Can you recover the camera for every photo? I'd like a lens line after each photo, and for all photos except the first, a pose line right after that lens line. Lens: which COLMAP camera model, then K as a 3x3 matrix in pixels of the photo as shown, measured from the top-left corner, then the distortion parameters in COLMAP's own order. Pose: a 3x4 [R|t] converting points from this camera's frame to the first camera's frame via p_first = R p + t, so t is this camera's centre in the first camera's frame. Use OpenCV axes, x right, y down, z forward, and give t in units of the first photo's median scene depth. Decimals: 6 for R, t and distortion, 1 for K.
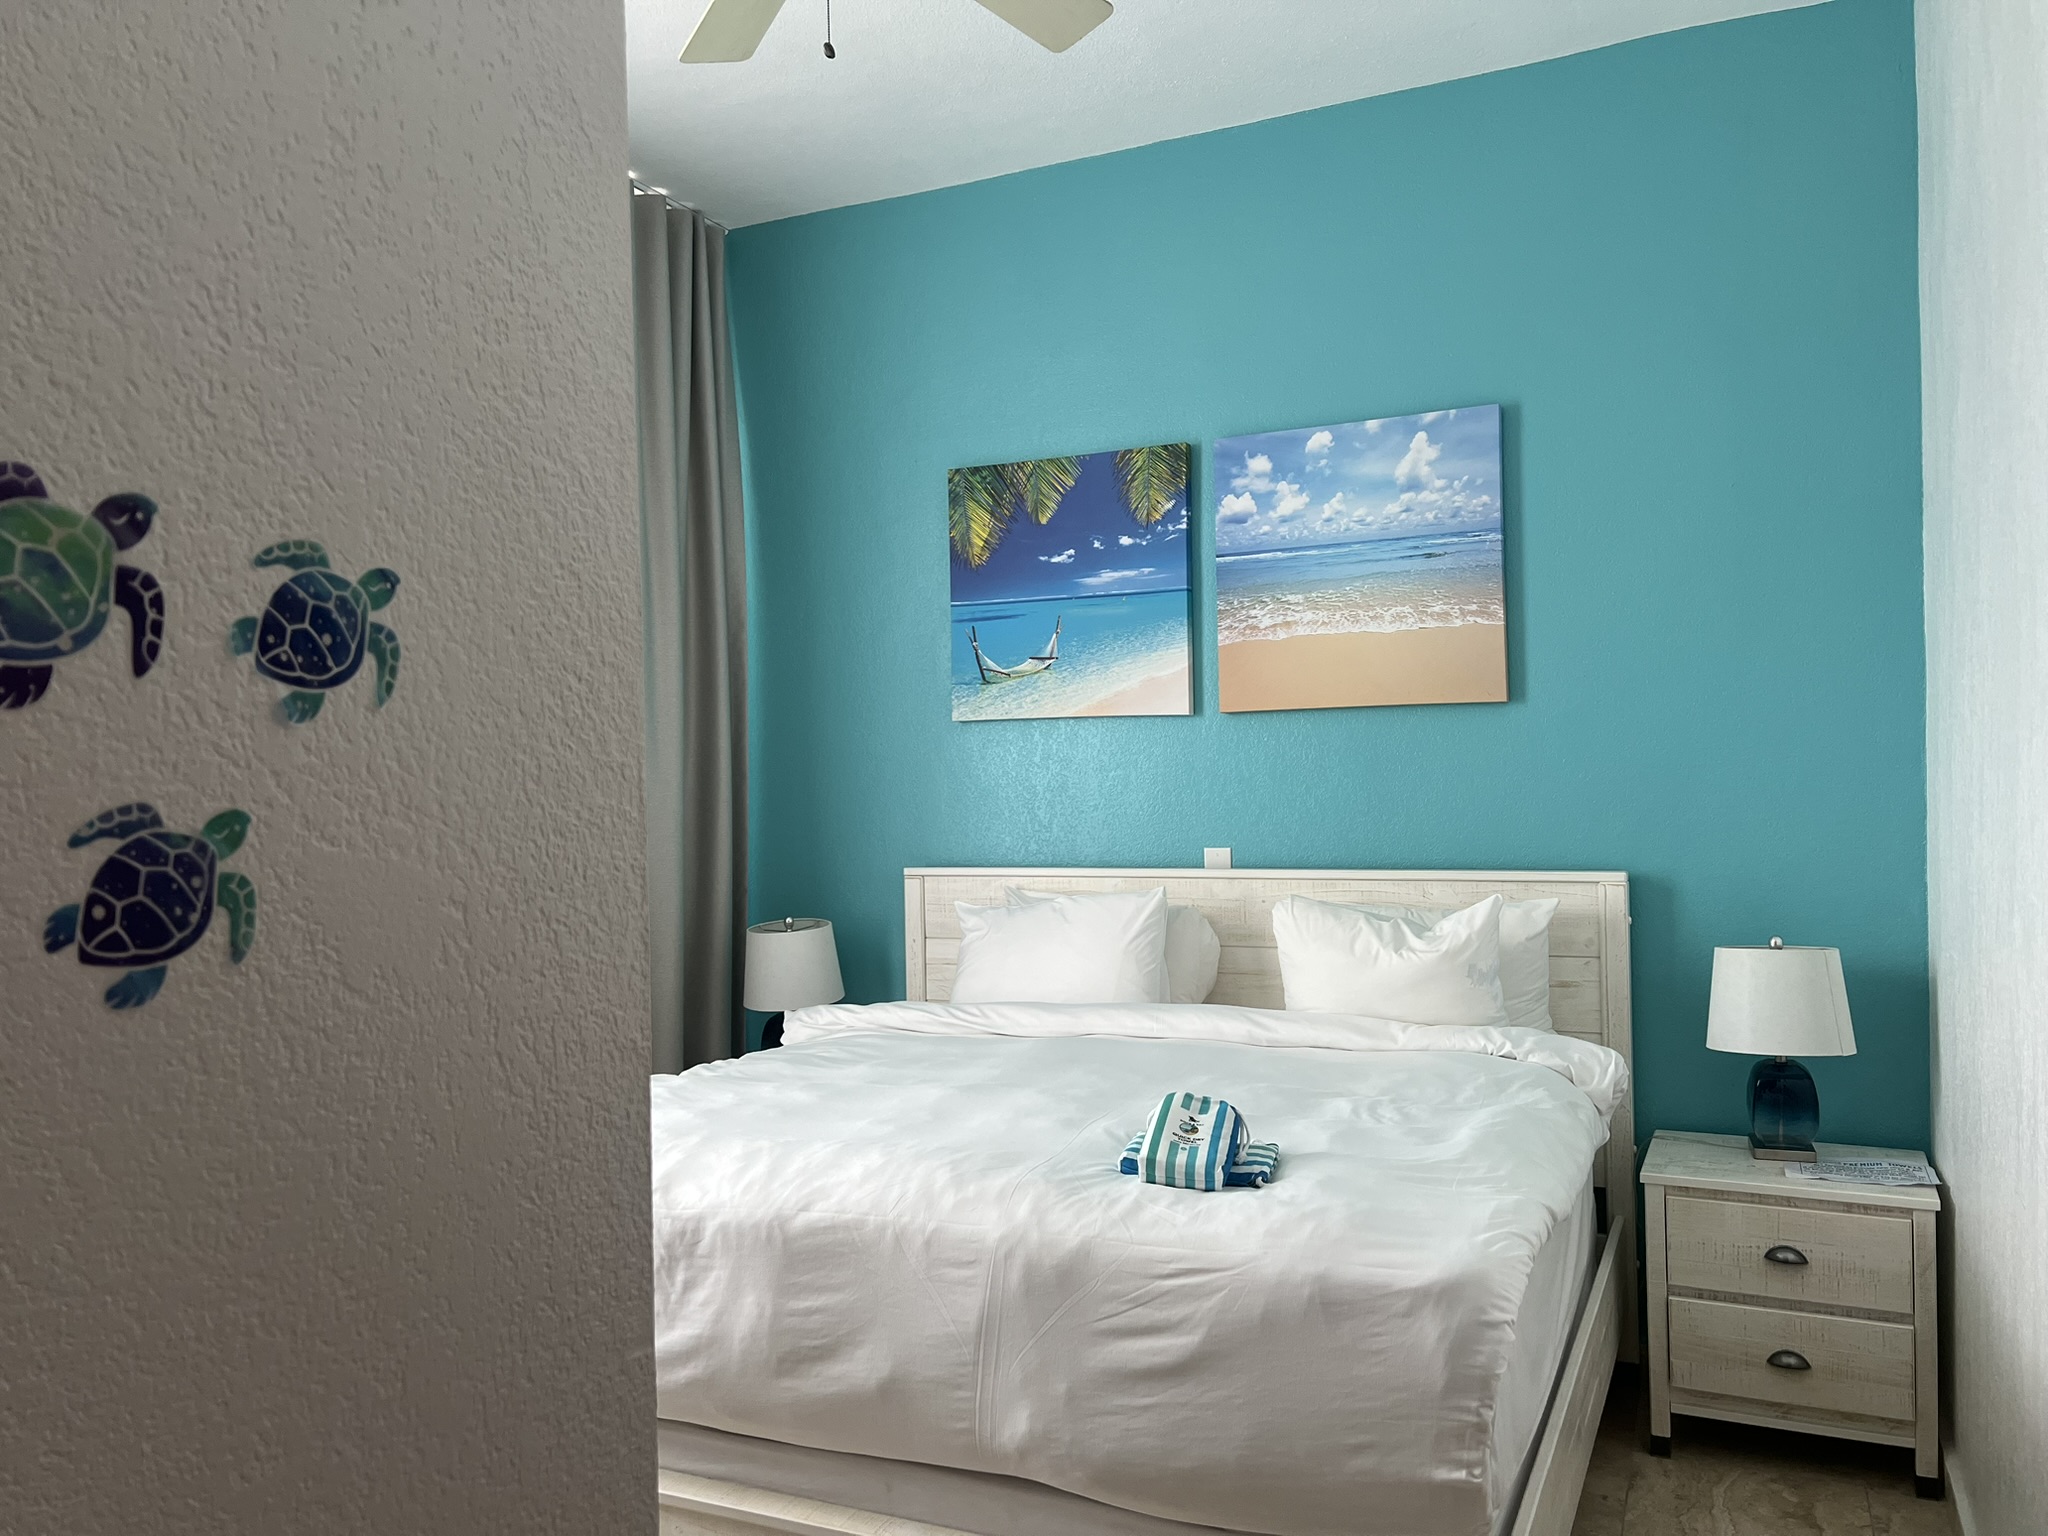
lens RADIAL K [[1567.7, 0, 1024.0], [0, 1567.7, 768.0], [0, 0, 1]] dist [0.087599, -0.150512]
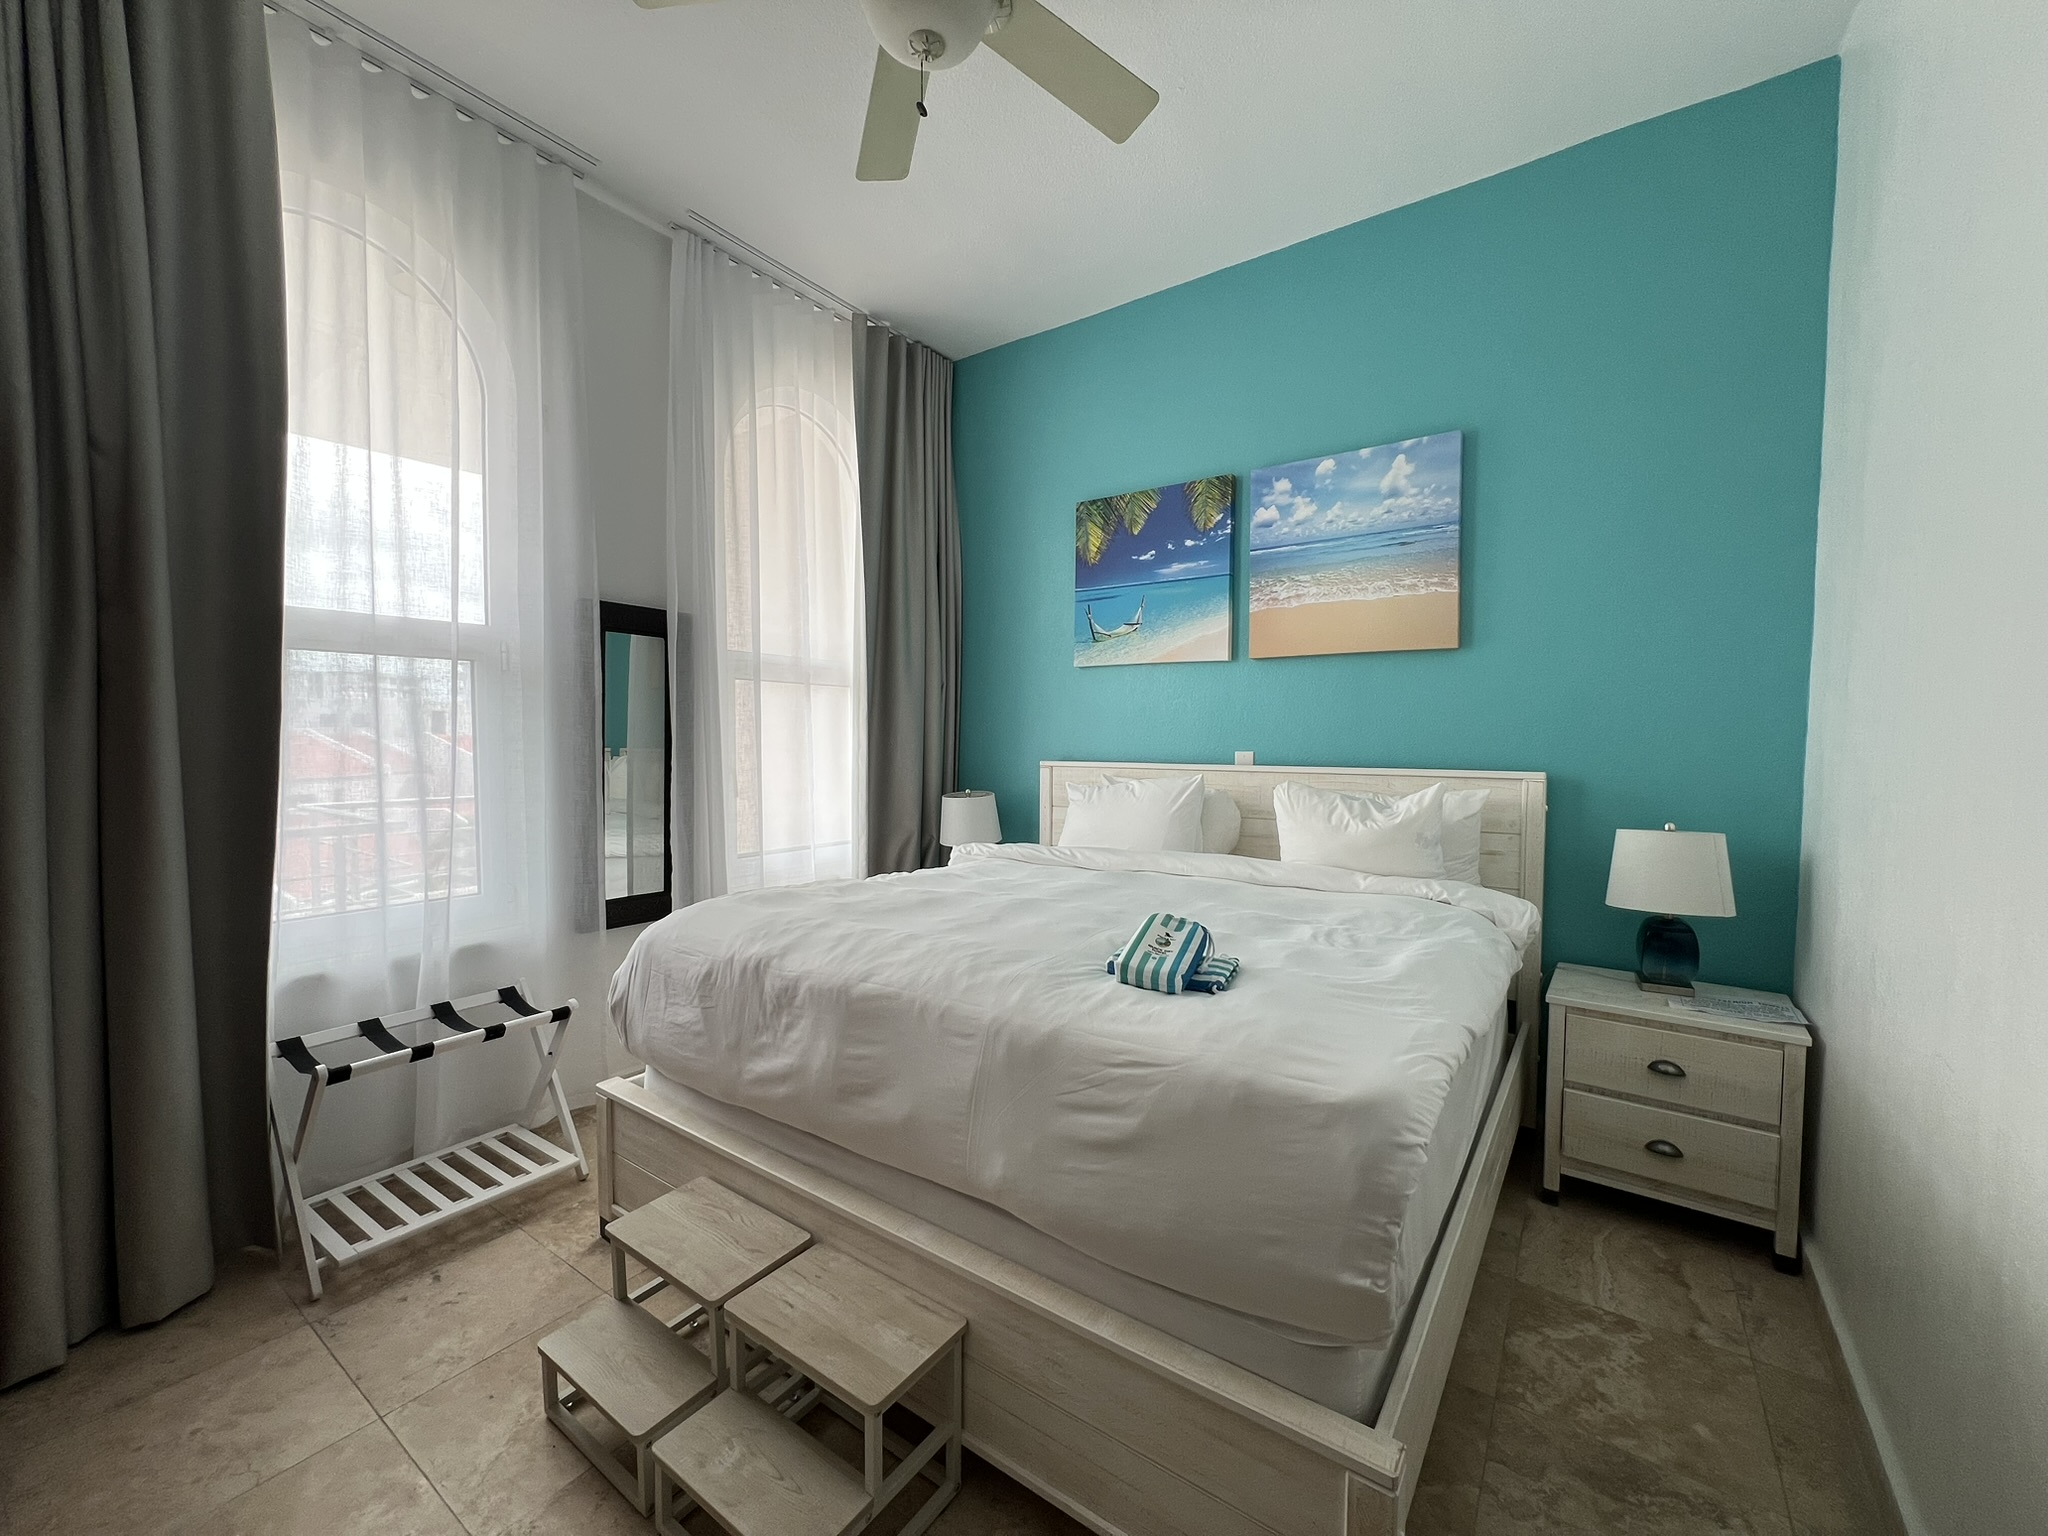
lens RADIAL K [[832.1, 0, 1024.0], [0, 832.1, 768.0], [0, 0, 1]] dist [-0.007444, 0.000143]
pose [[0.982213, 0.034533, -0.184569, 0.084503], [-0.026909, 0.998684, 0.043654, 0.049407], [0.185834, -0.037911, 0.981850, 0.254449]]
